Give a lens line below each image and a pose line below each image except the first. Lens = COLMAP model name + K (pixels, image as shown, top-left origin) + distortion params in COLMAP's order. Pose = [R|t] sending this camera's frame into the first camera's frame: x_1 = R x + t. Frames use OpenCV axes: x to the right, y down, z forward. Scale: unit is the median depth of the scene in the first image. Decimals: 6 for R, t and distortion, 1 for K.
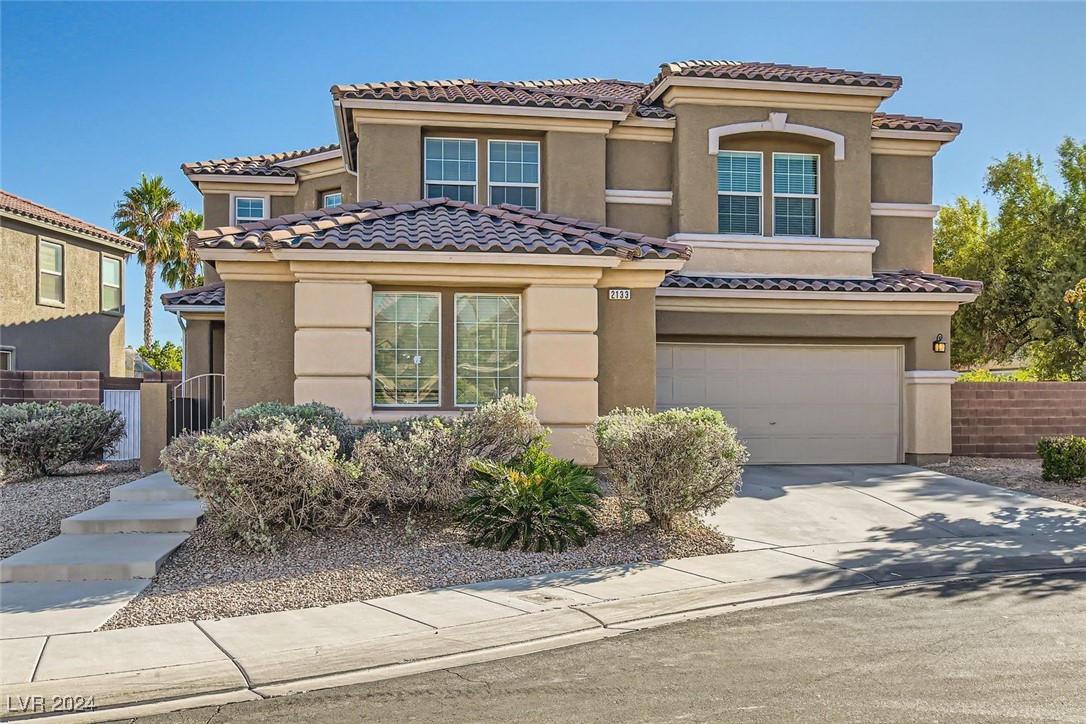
lens RADIAL K [[762.5, 0, 552.3], [0, 762.5, 392.0], [0, 0, 1]] dist [-0.009973, 0.006353]
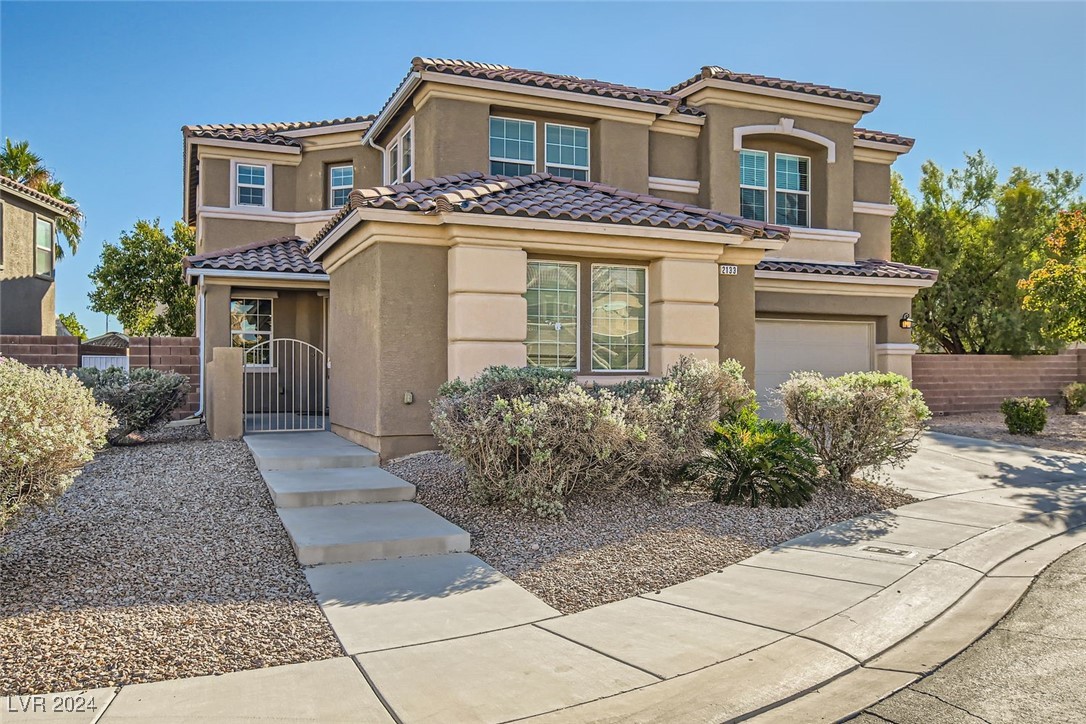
lens RADIAL K [[673.7, 0, 544.9], [0, 673.7, 362.2], [0, 0, 1]] dist [-0.001199, 0.004101]
pose [[0.980153, 0.005012, 0.198179, -0.267114], [-0.004801, 0.999987, -0.001543, 0.005608], [-0.198184, 0.000561, 0.980165, 0.074542]]
